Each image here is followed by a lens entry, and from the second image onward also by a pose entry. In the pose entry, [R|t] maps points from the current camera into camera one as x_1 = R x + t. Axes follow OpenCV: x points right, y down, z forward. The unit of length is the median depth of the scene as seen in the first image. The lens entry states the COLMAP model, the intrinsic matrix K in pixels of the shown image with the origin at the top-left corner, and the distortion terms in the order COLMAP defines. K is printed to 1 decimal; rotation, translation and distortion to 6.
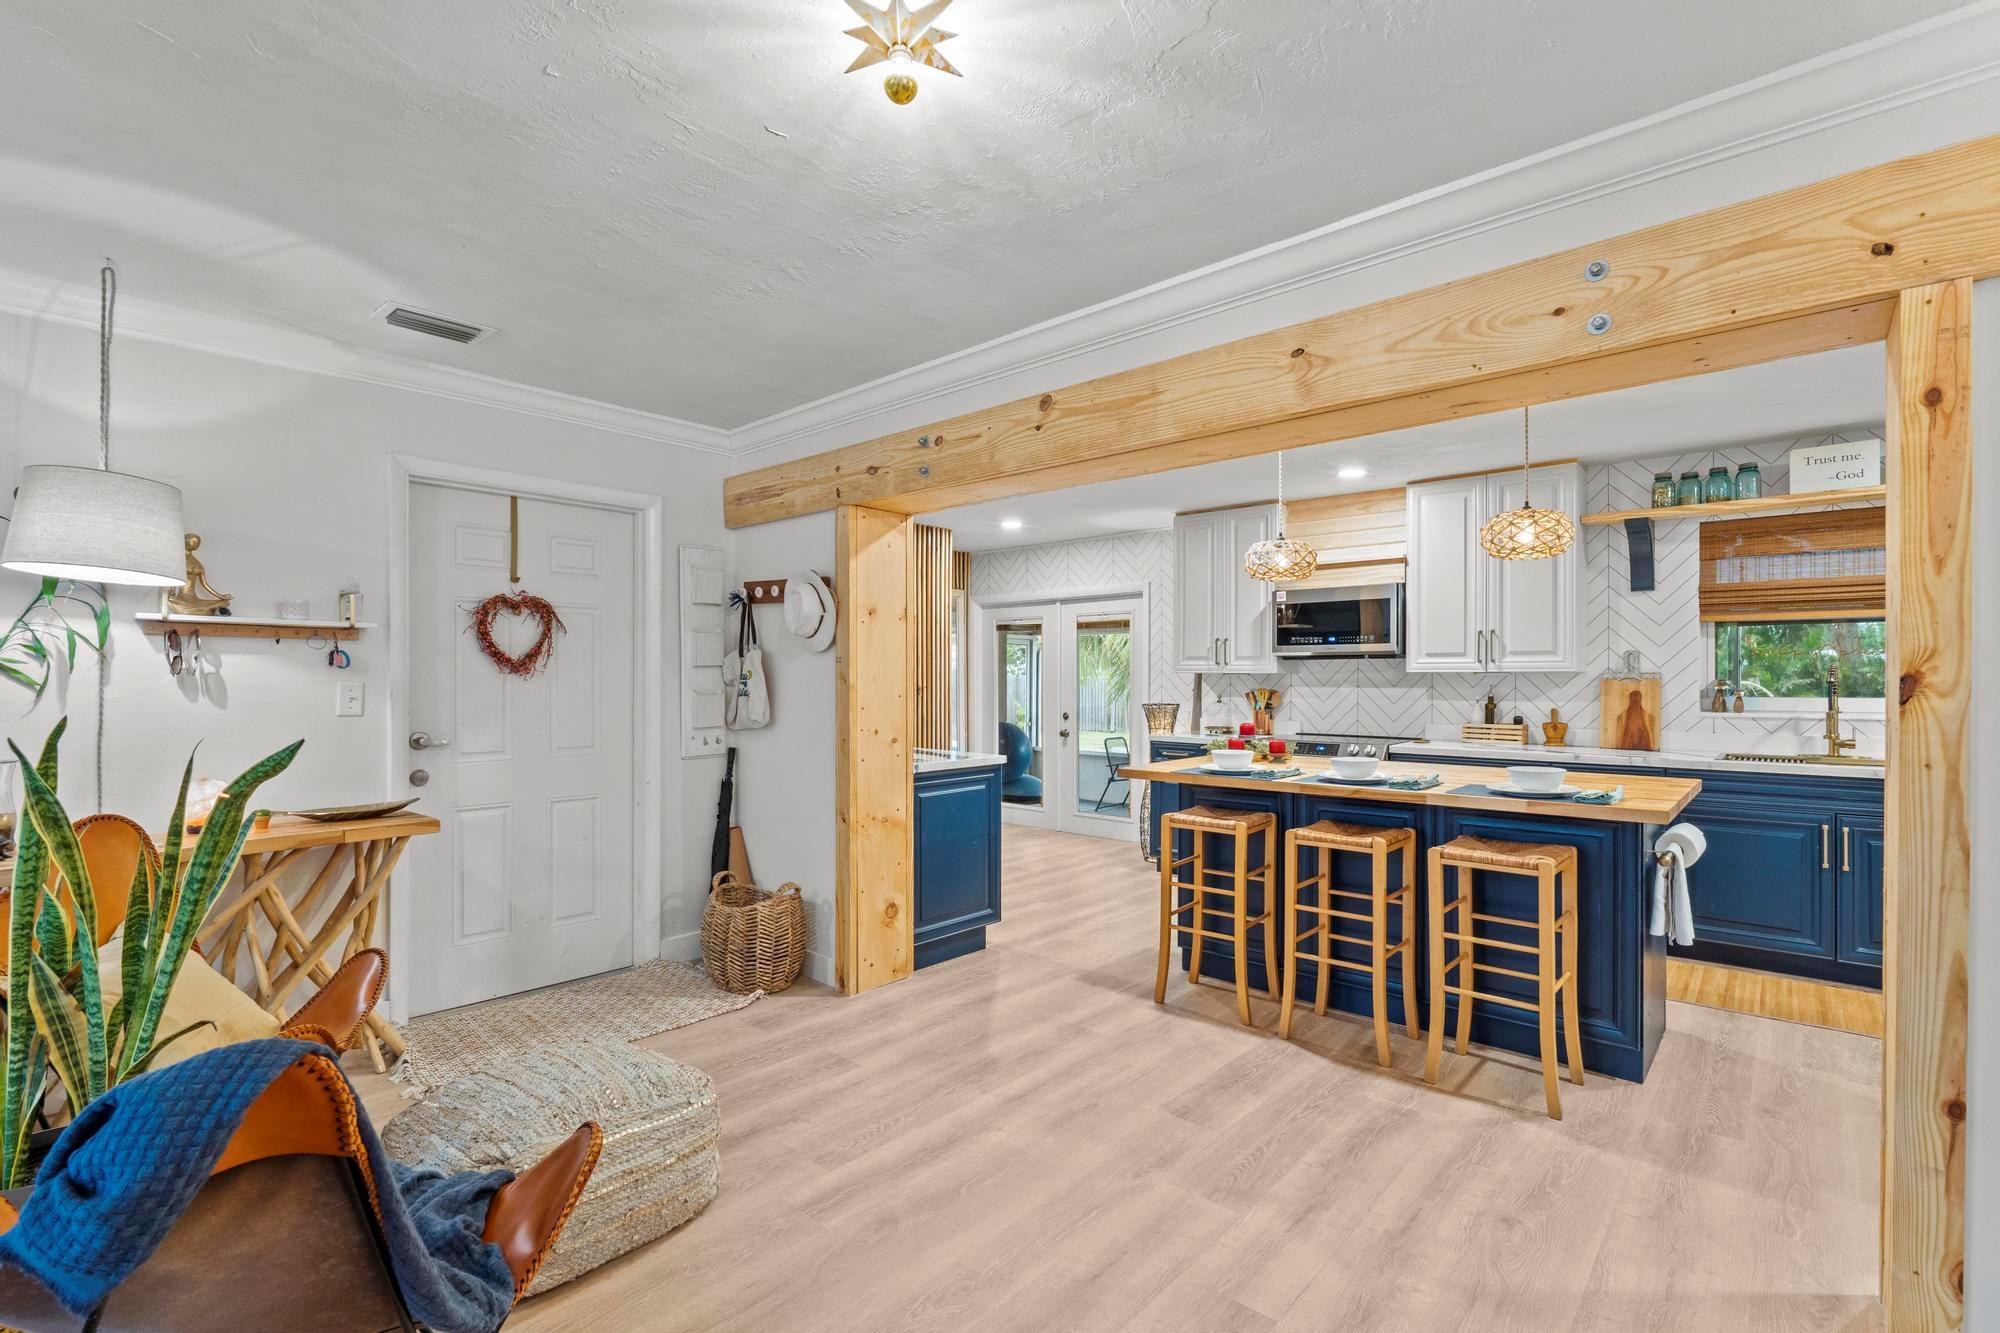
lens RADIAL K [[896.7, 0, 1006.8], [0, 896.7, 674.2], [0, 0, 1]] dist [-0.003322, 0.000026]
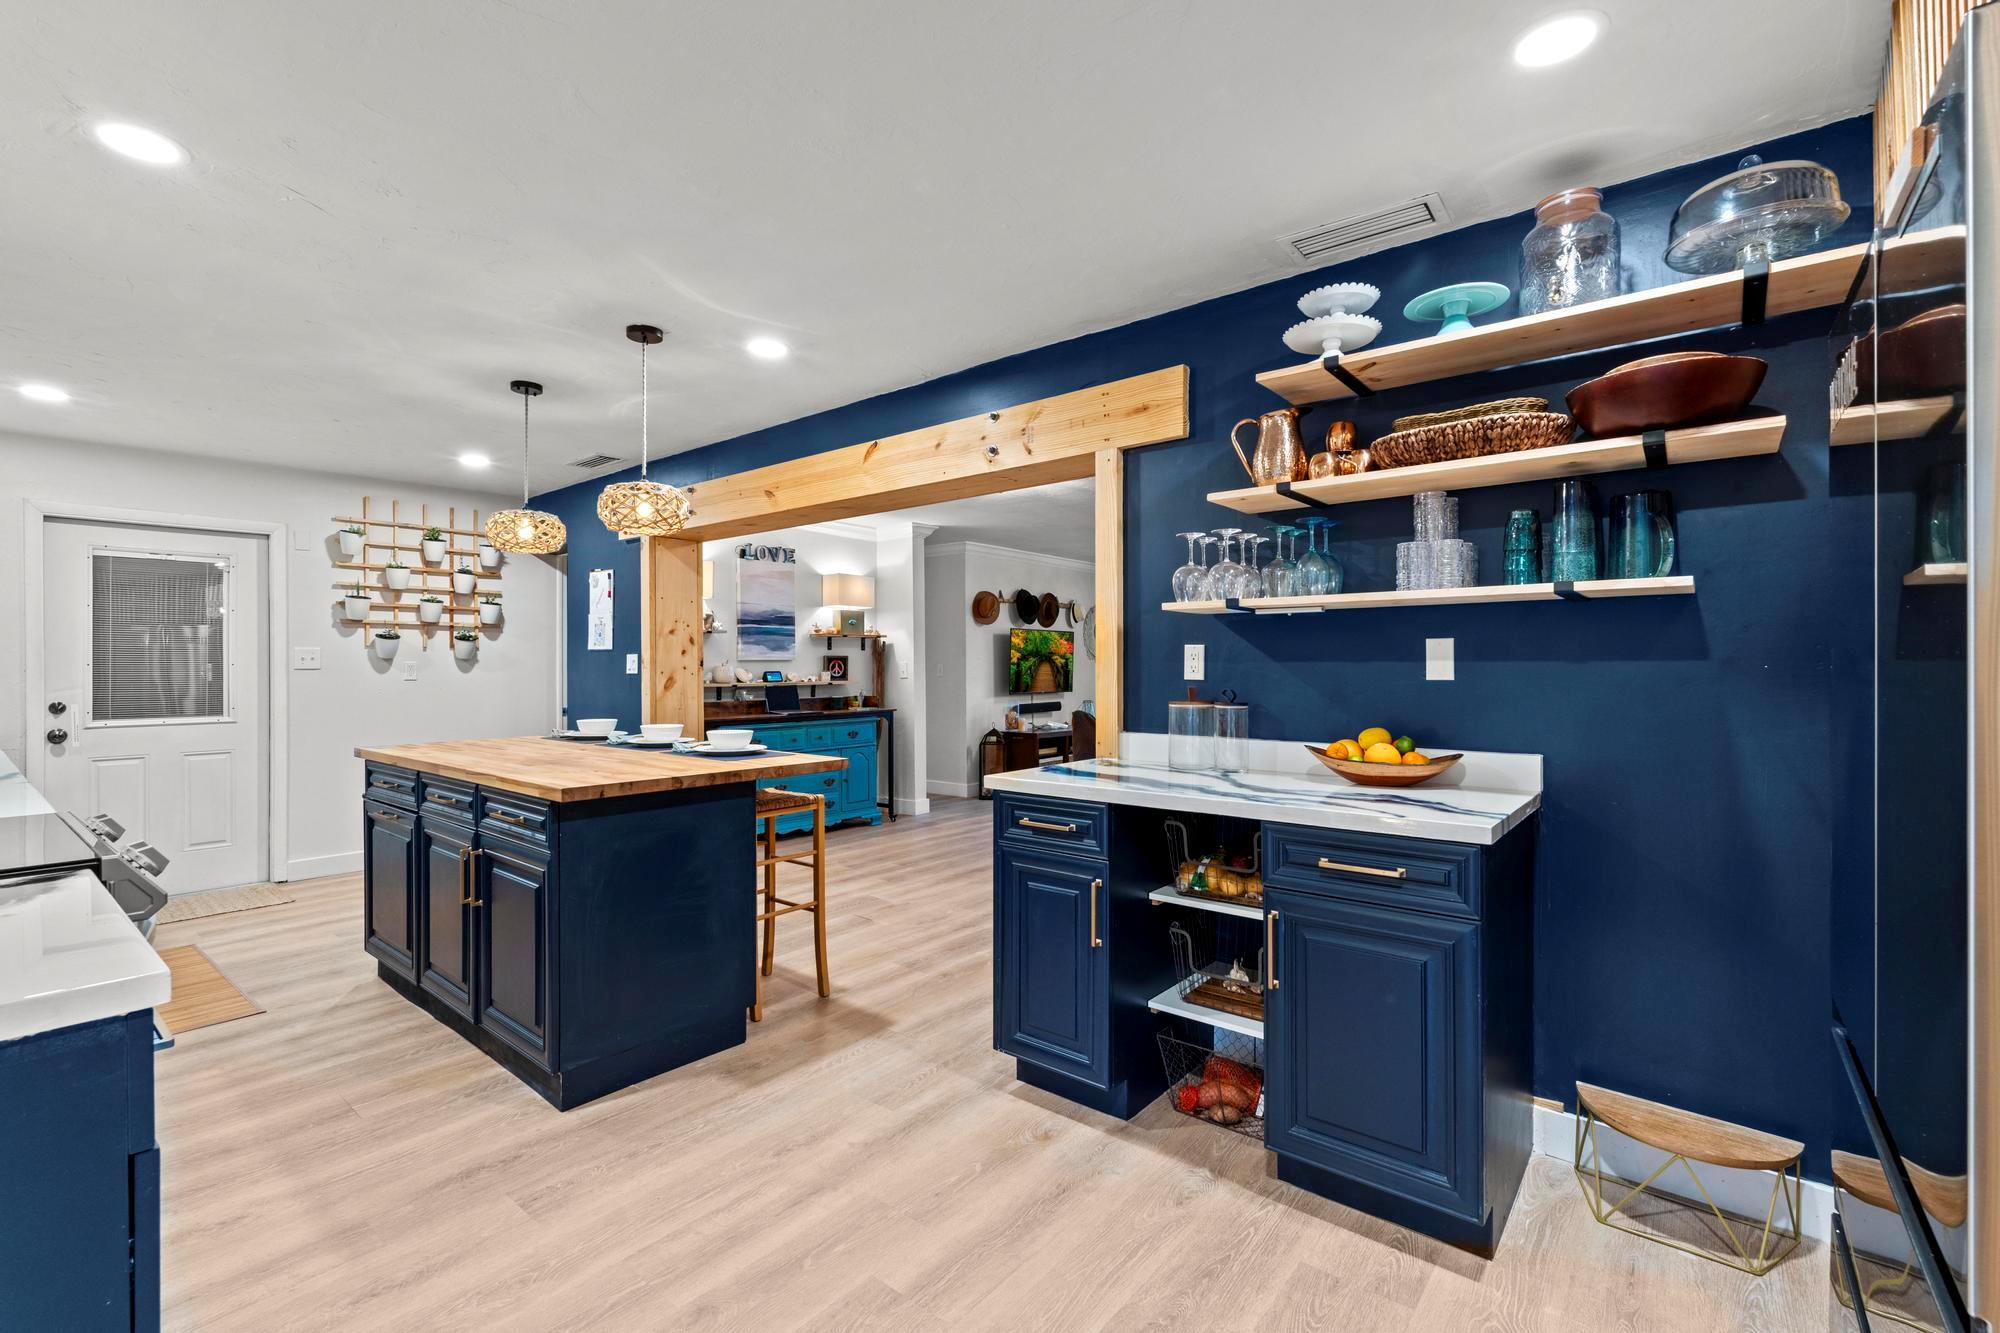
lens RADIAL K [[867.6, 0, 1000.0], [0, 867.6, 666.5], [0, 0, 1]] dist [-0.001038, 0.000240]
pose [[-0.998831, 0.000454, -0.048336, 0.024312], [0.000981, 0.999940, -0.010871, 0.034378], [0.048328, -0.010906, -0.998772, 2.191092]]
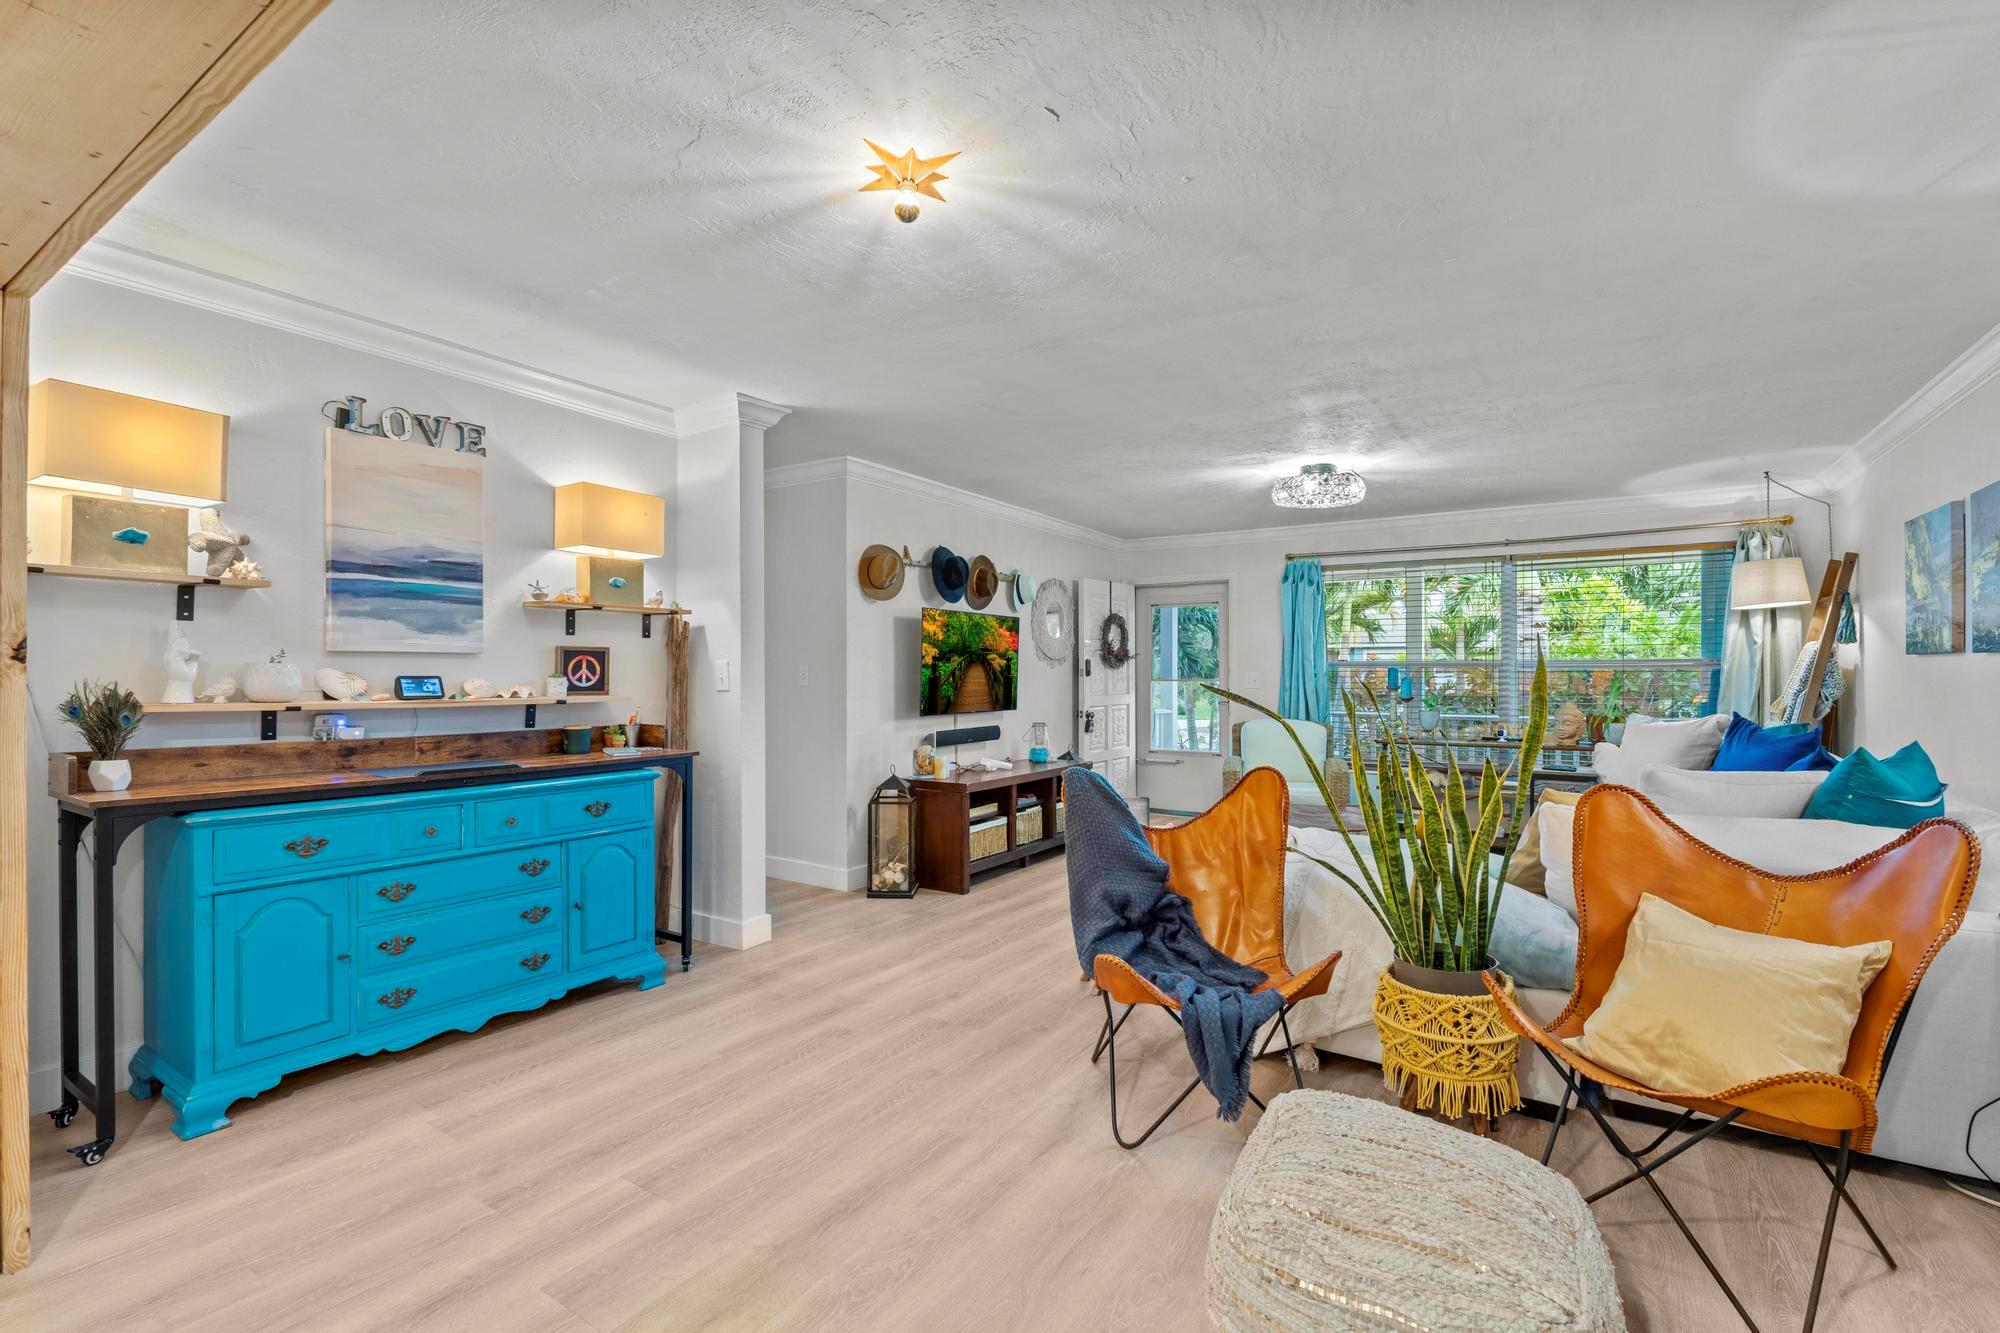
lens RADIAL K [[896.7, 0, 1006.8], [0, 896.7, 674.2], [0, 0, 1]] dist [-0.003322, 0.000026]
pose [[-0.986720, -0.006012, -0.162321, -0.023092], [-0.004885, 0.999961, -0.007339, 0.024101], [0.162359, -0.006449, -0.986711, 1.175764]]
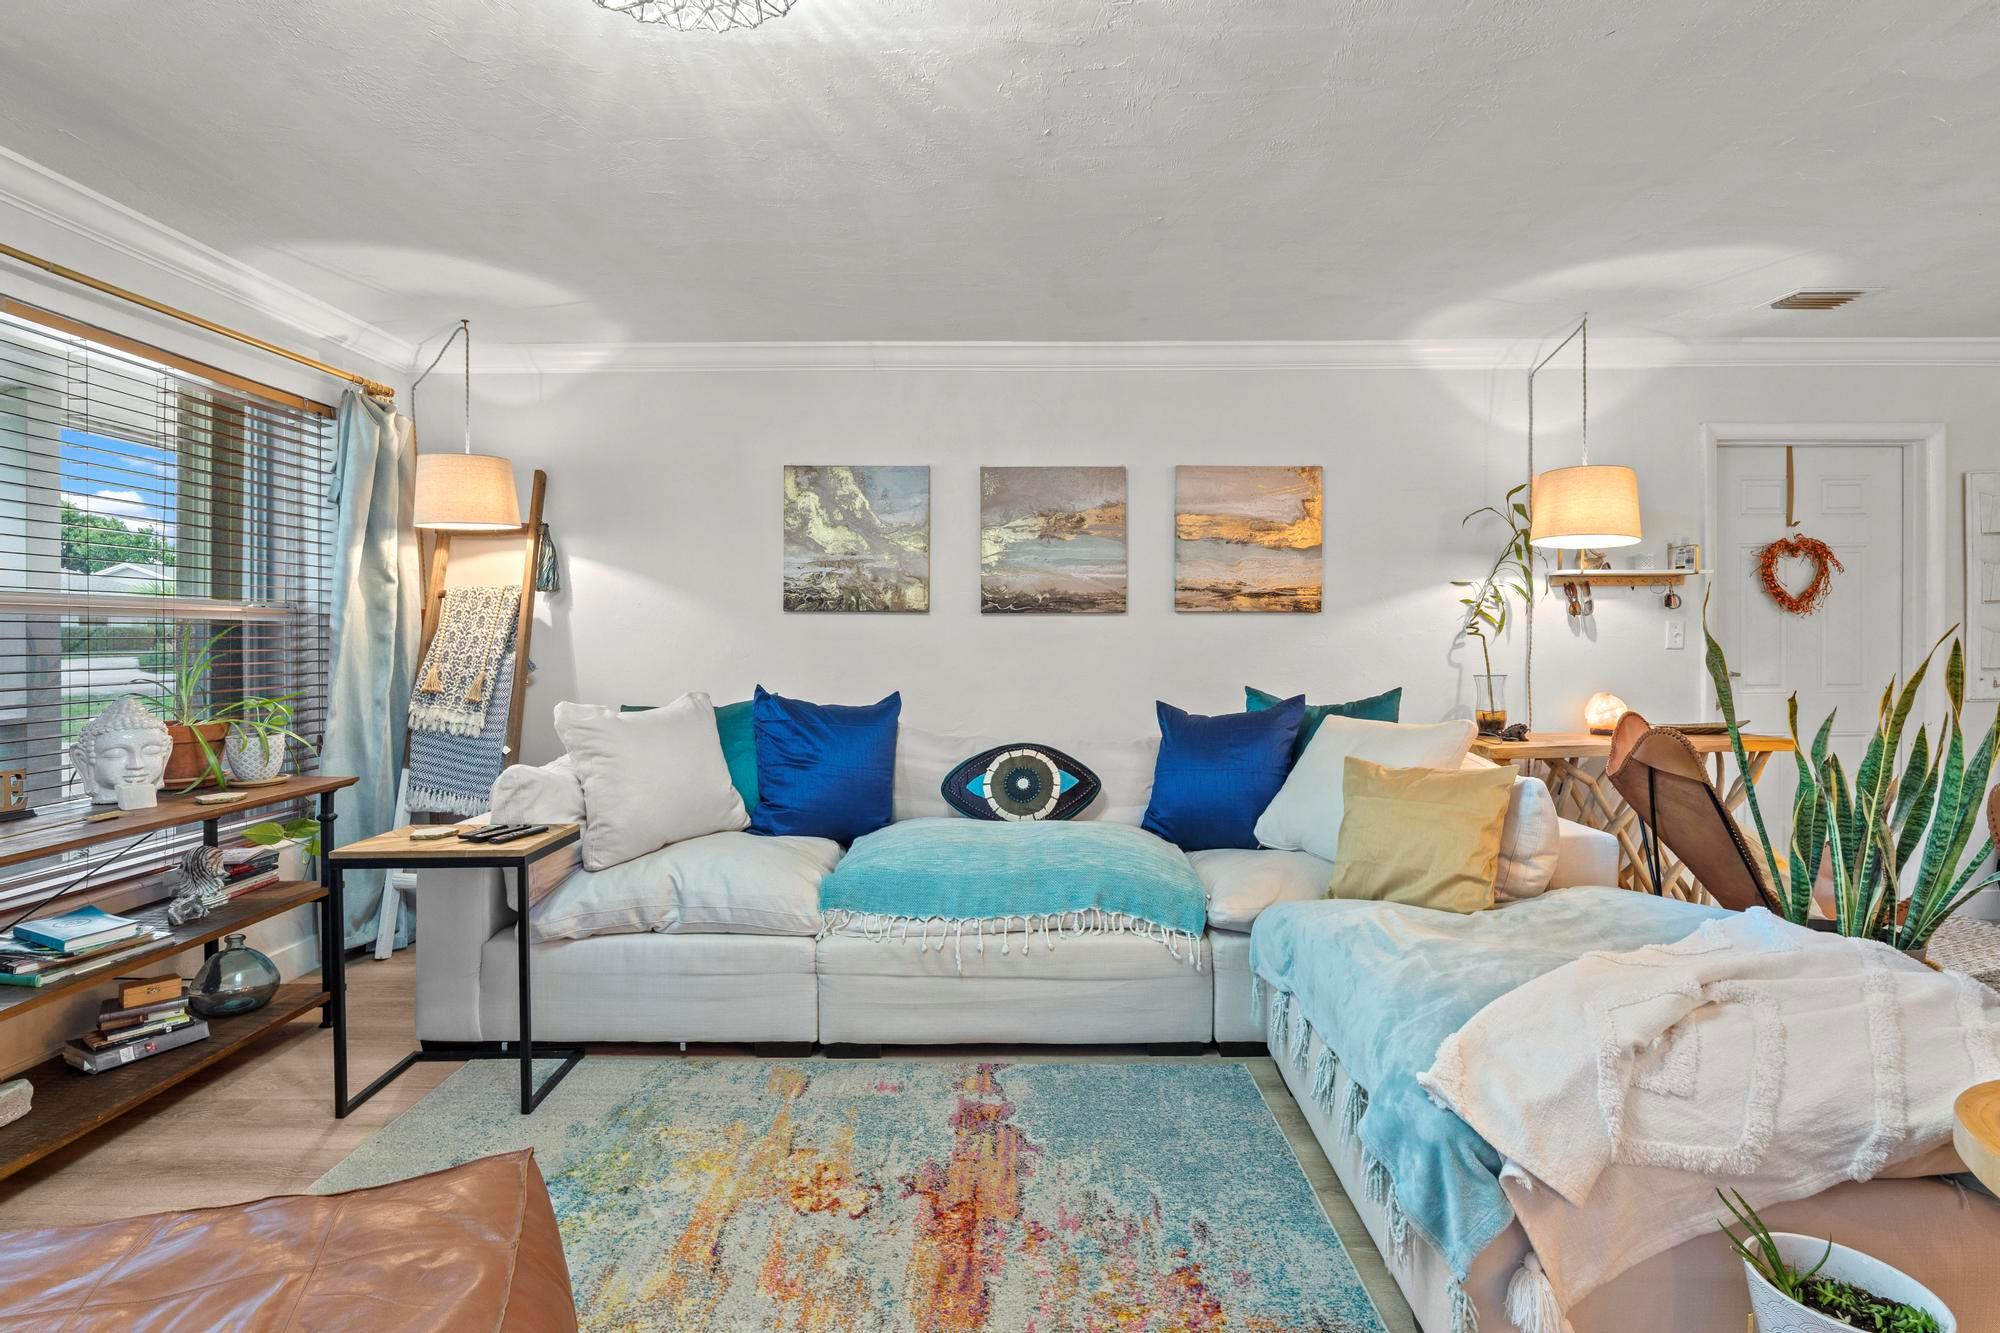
lens RADIAL K [[898.4, 0, 1000.3], [0, 898.4, 644.5], [0, 0, 1]] dist [-0.011227, 0.000019]
pose [[0.672599, 0.000456, -0.740007, -0.428681], [0.010920, 0.999885, 0.010541, 0.017440], [0.739927, -0.015171, 0.672516, -0.439288]]
